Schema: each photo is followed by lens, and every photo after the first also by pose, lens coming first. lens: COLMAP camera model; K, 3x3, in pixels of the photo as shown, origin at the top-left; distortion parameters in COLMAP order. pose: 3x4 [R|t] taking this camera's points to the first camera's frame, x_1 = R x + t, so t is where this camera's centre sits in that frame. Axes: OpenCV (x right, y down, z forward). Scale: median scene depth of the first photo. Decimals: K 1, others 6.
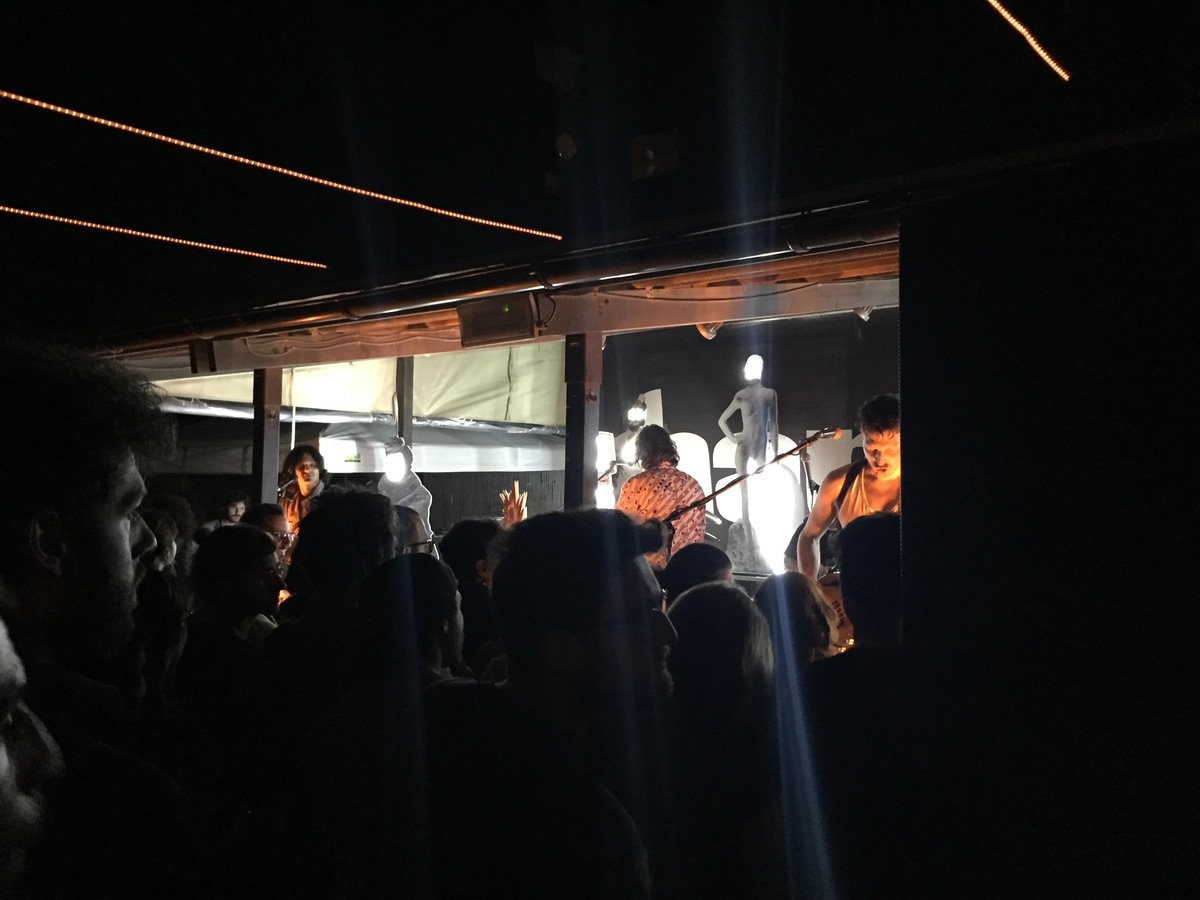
lens RADIAL K [[1032.7, 0, 600.0], [0, 1032.7, 450.0], [0, 0, 1]] dist [0.013232, 0.002019]
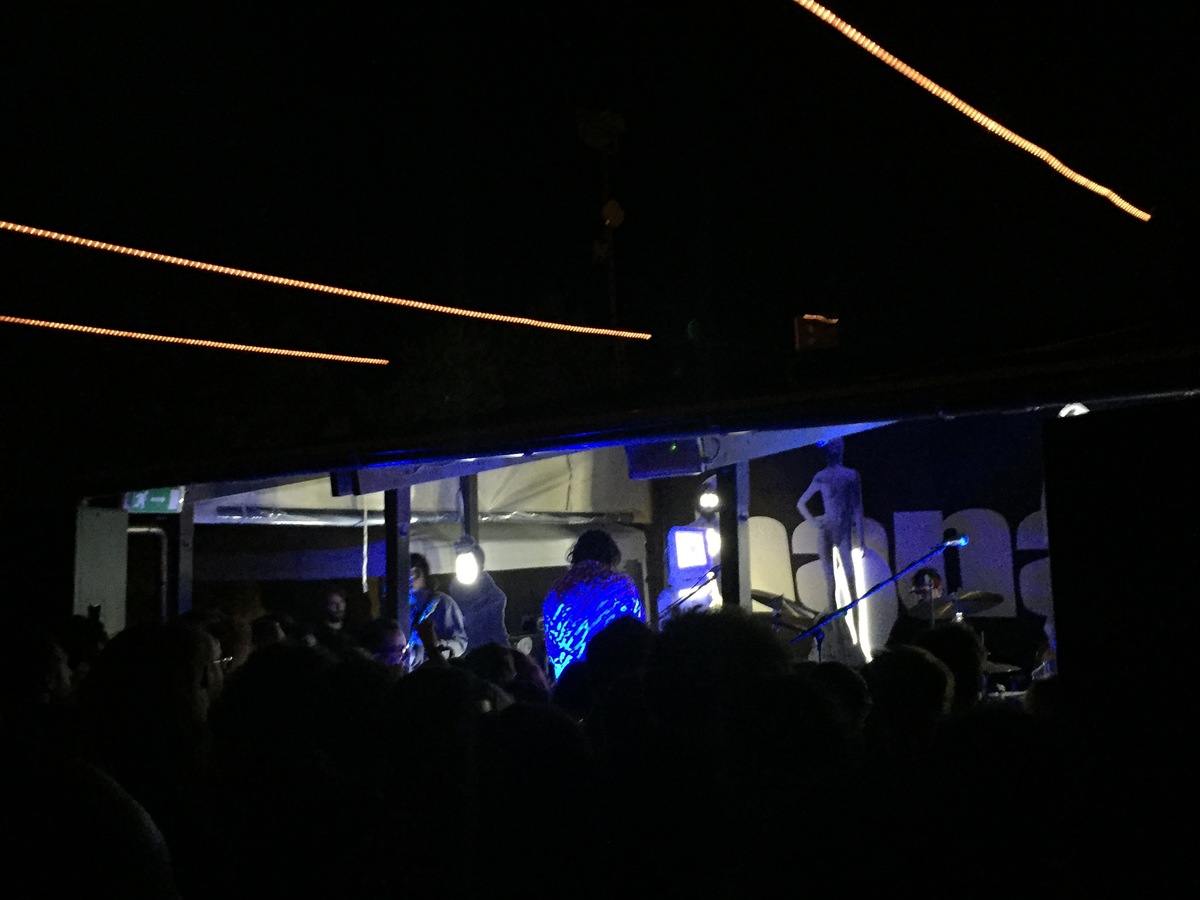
lens RADIAL K [[1233.8, 0, 600.0], [0, 1233.8, 450.0], [0, 0, 1]] dist [0.010252, 0.000962]
pose [[0.999258, -0.037873, -0.006958, -0.061644], [0.037410, 0.997638, -0.057610, -0.021575], [0.009124, 0.057307, 0.998315, -0.142862]]
